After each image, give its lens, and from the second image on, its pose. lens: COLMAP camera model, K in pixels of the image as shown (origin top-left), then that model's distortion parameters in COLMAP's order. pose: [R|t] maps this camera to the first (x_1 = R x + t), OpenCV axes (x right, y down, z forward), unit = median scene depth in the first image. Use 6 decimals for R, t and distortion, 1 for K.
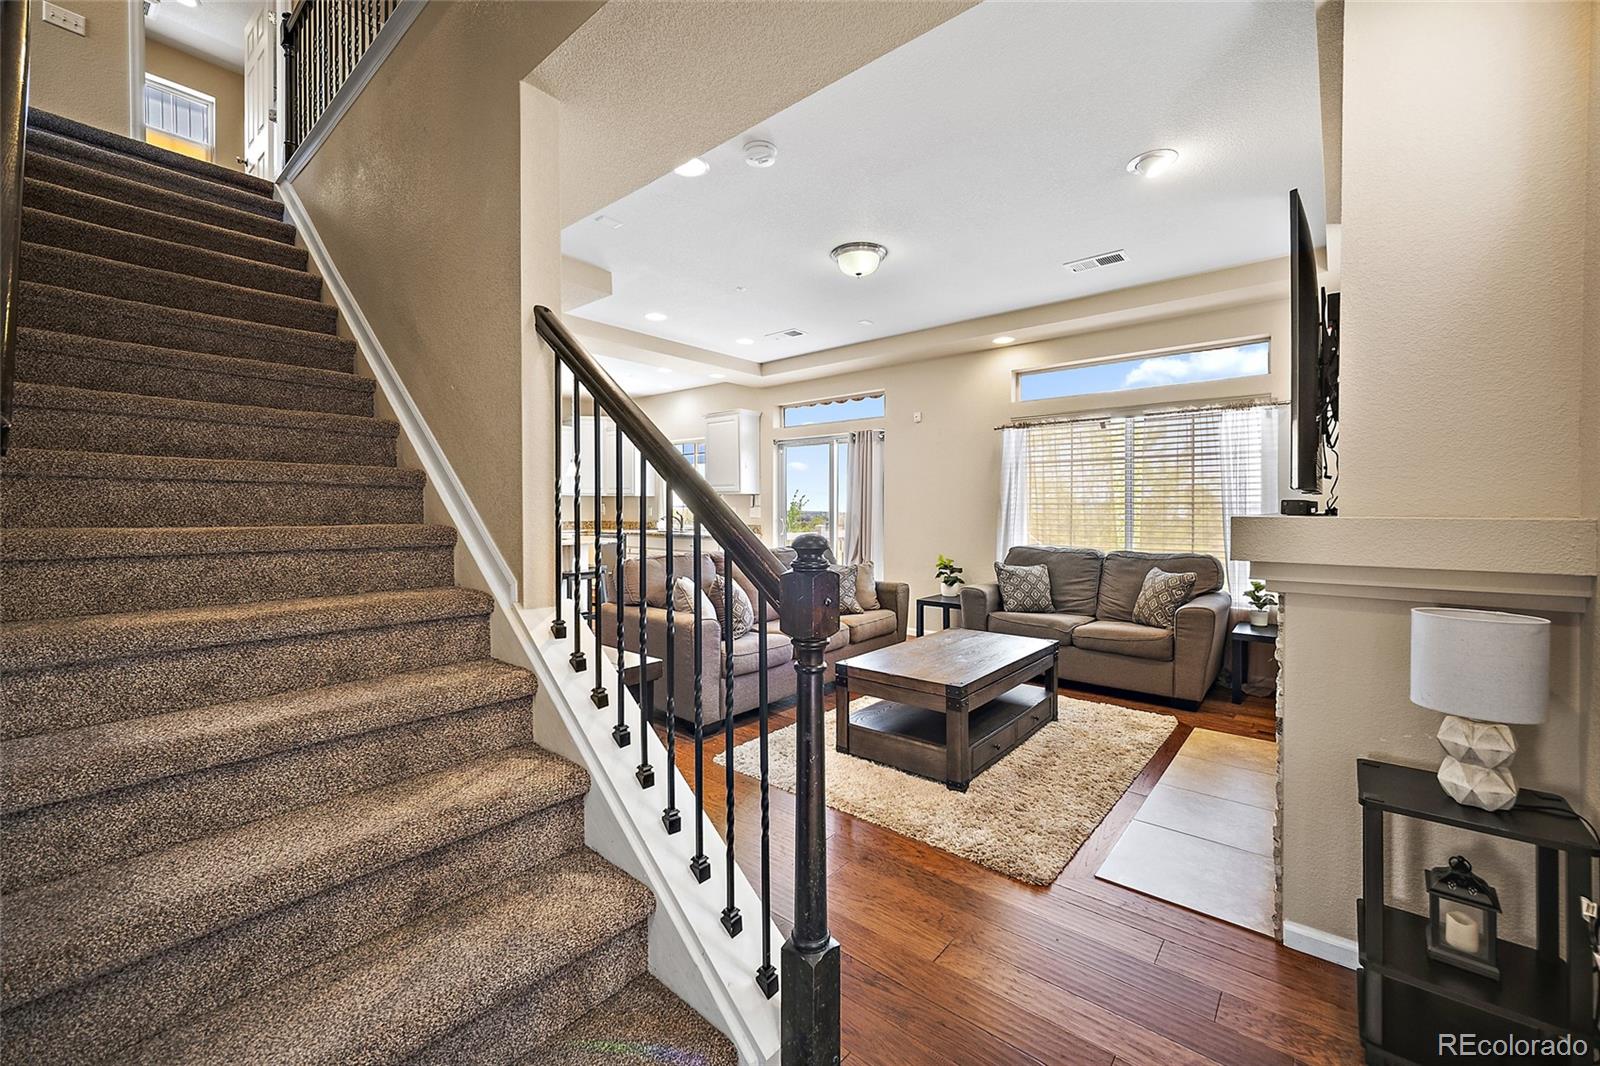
lens RADIAL K [[637.1, 0, 801.8], [0, 637.1, 512.4], [0, 0, 1]] dist [-0.002227, -0.000243]
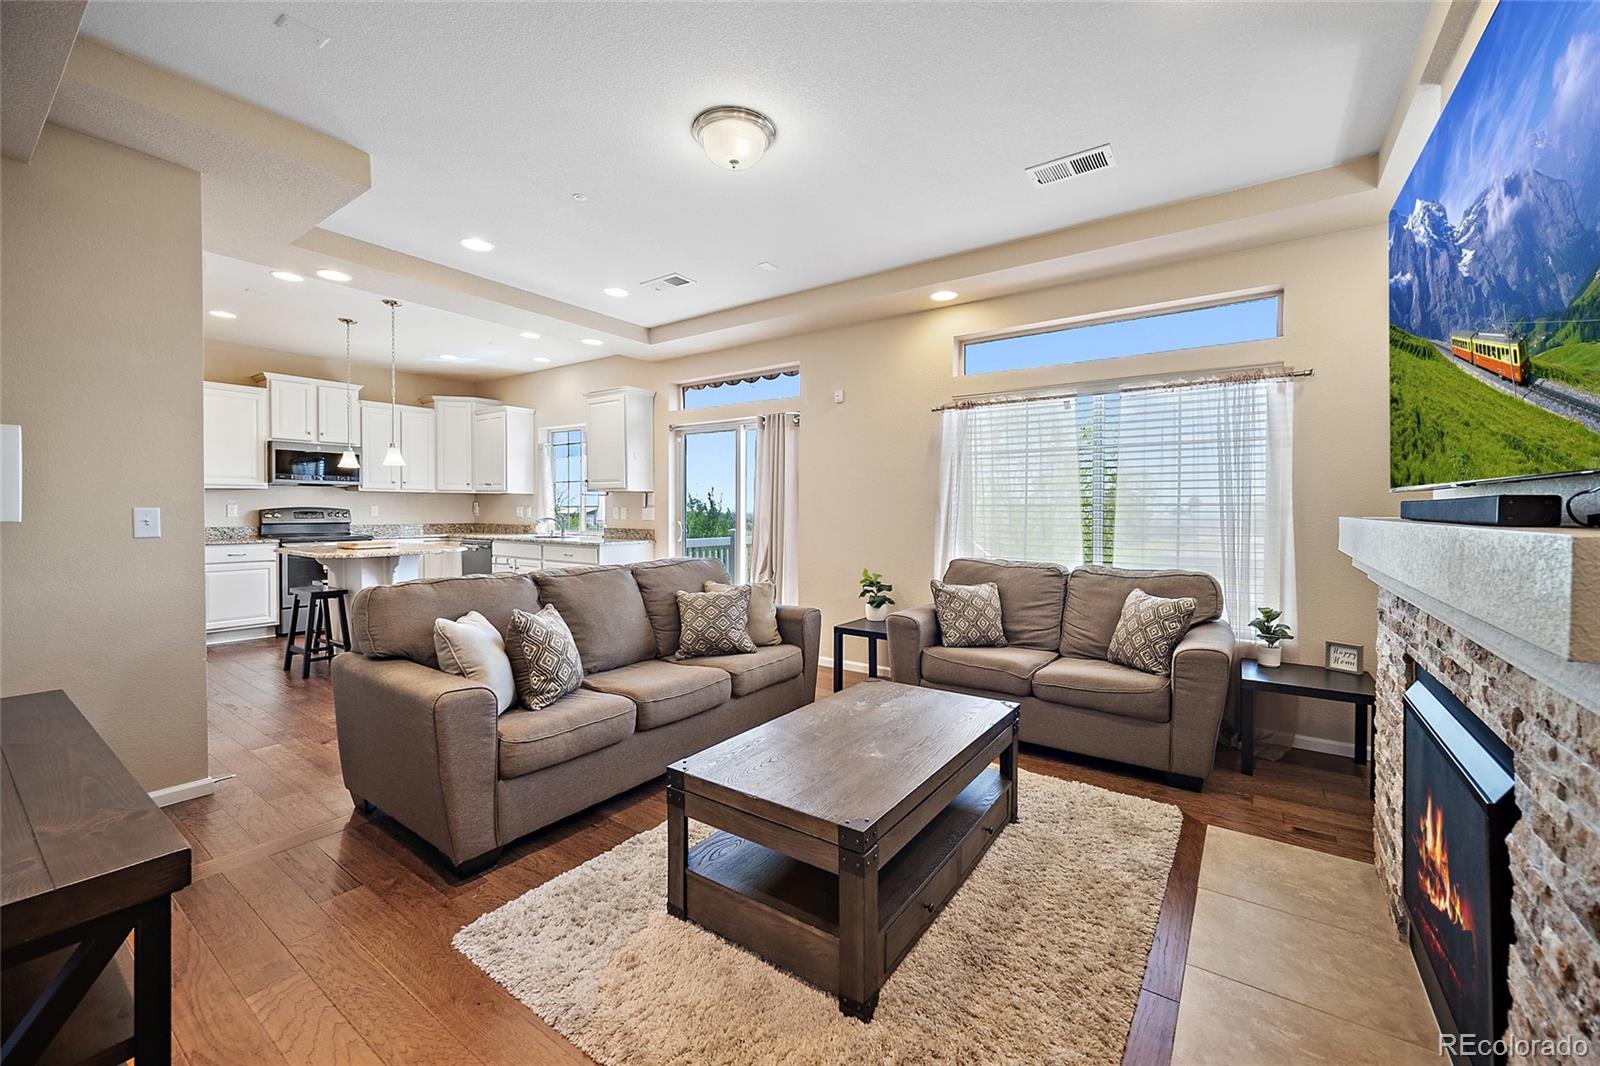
lens RADIAL K [[637.1, 0, 801.8], [0, 637.1, 512.4], [0, 0, 1]] dist [-0.002227, -0.000243]
pose [[0.996269, 0.004154, 0.086205, 0.093426], [-0.004012, 0.999990, -0.001823, -0.002071], [-0.086211, 0.001471, 0.996276, 0.286486]]
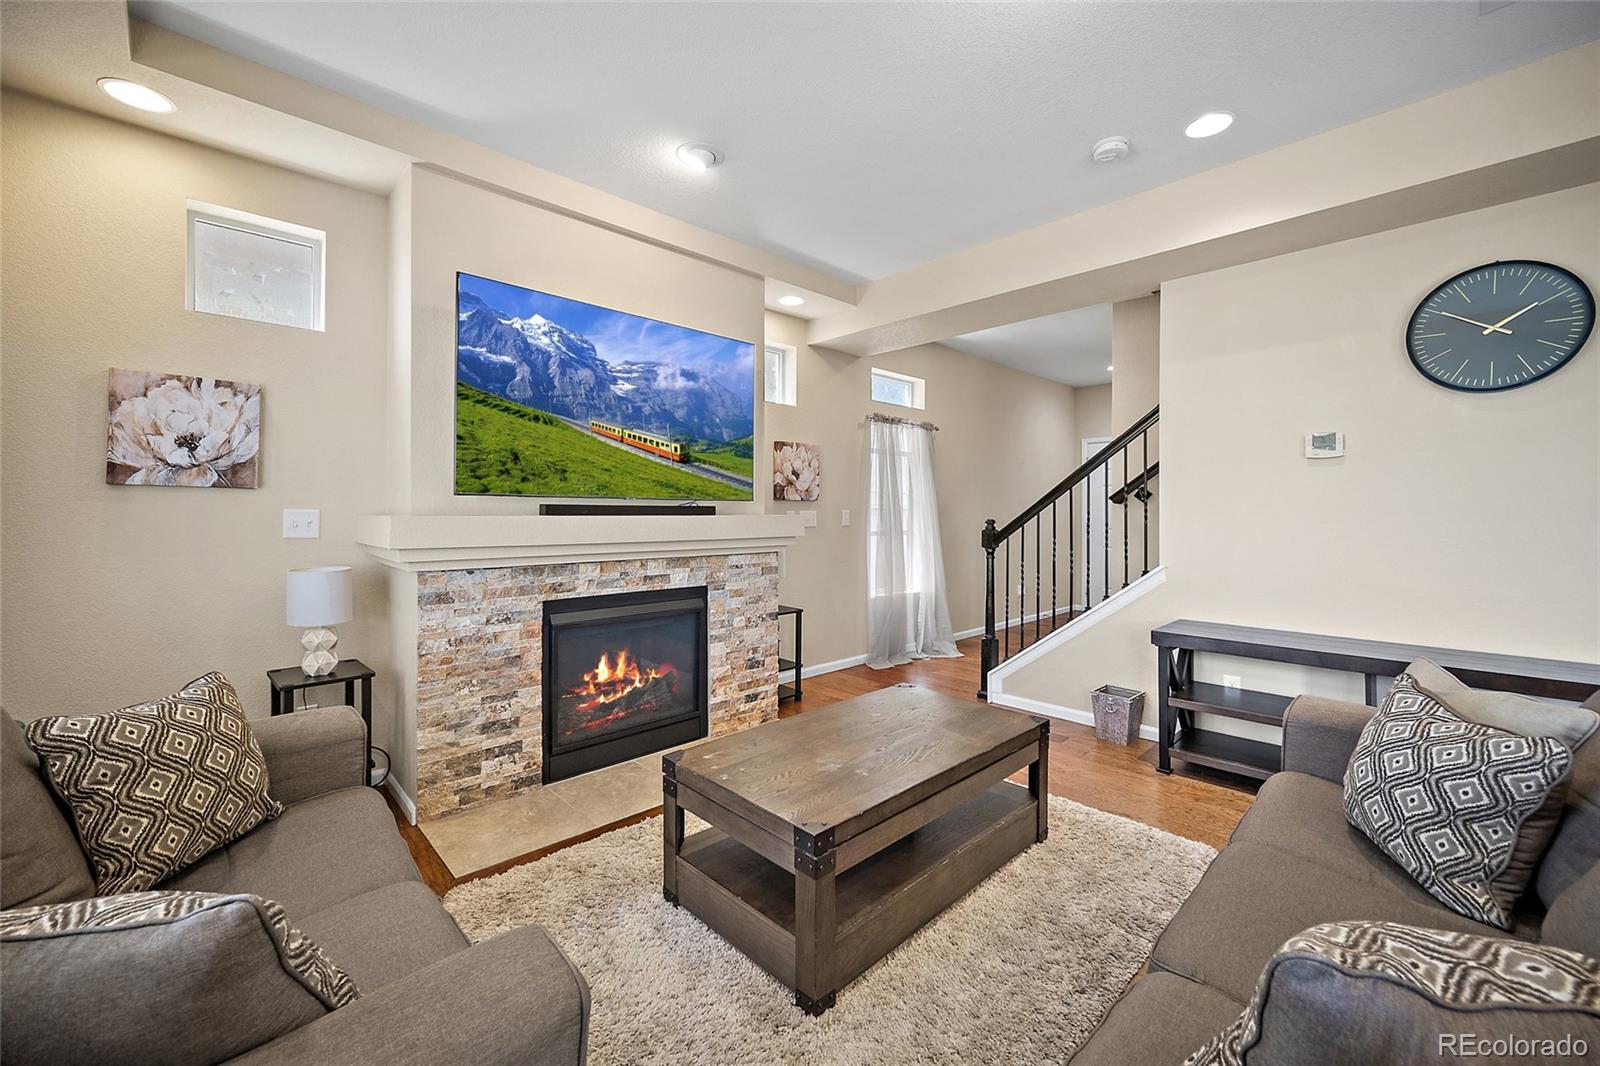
lens RADIAL K [[637.1, 0, 801.8], [0, 637.1, 512.4], [0, 0, 1]] dist [-0.002227, -0.000243]
pose [[-0.994414, 0.000592, 0.105550, 0.194202], [0.001962, 0.999915, 0.012872, -0.009118], [-0.105533, 0.013007, -0.994331, 1.288587]]
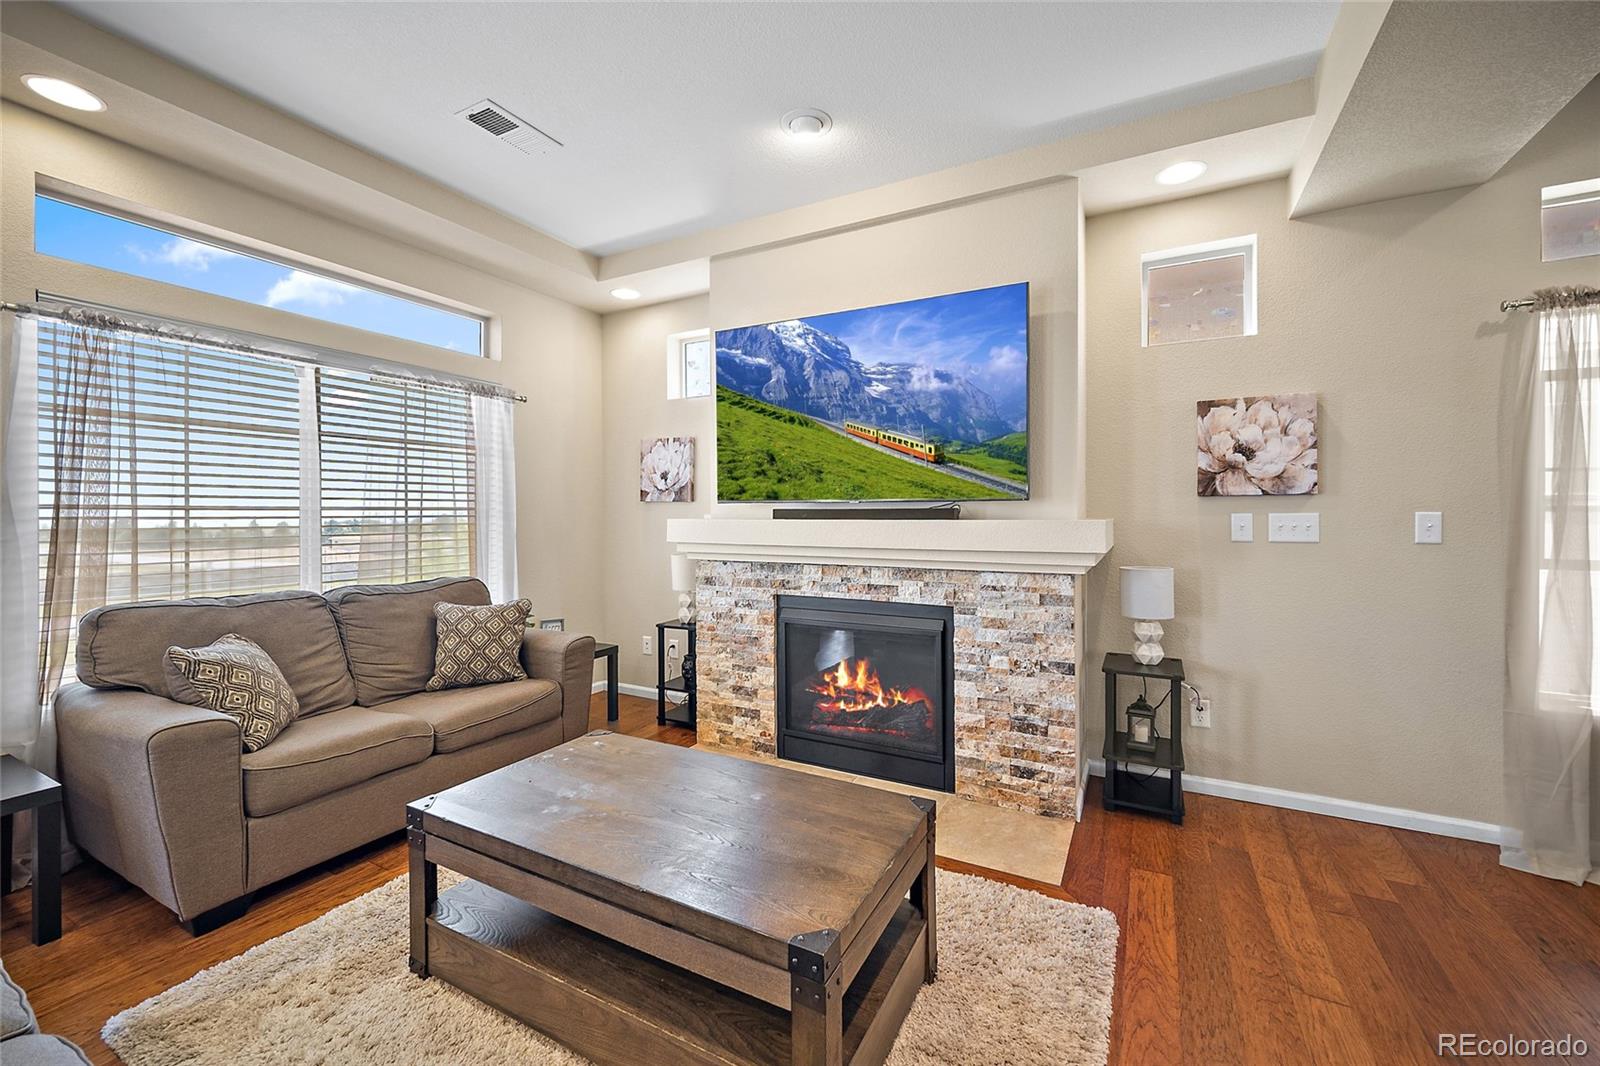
lens RADIAL K [[637.1, 0, 801.8], [0, 637.1, 512.4], [0, 0, 1]] dist [-0.002227, -0.000243]
pose [[-0.208207, 0.006336, 0.978064, -0.204759], [0.013810, 0.999898, -0.003537, -0.002711], [-0.977987, 0.012771, -0.208274, 0.791092]]
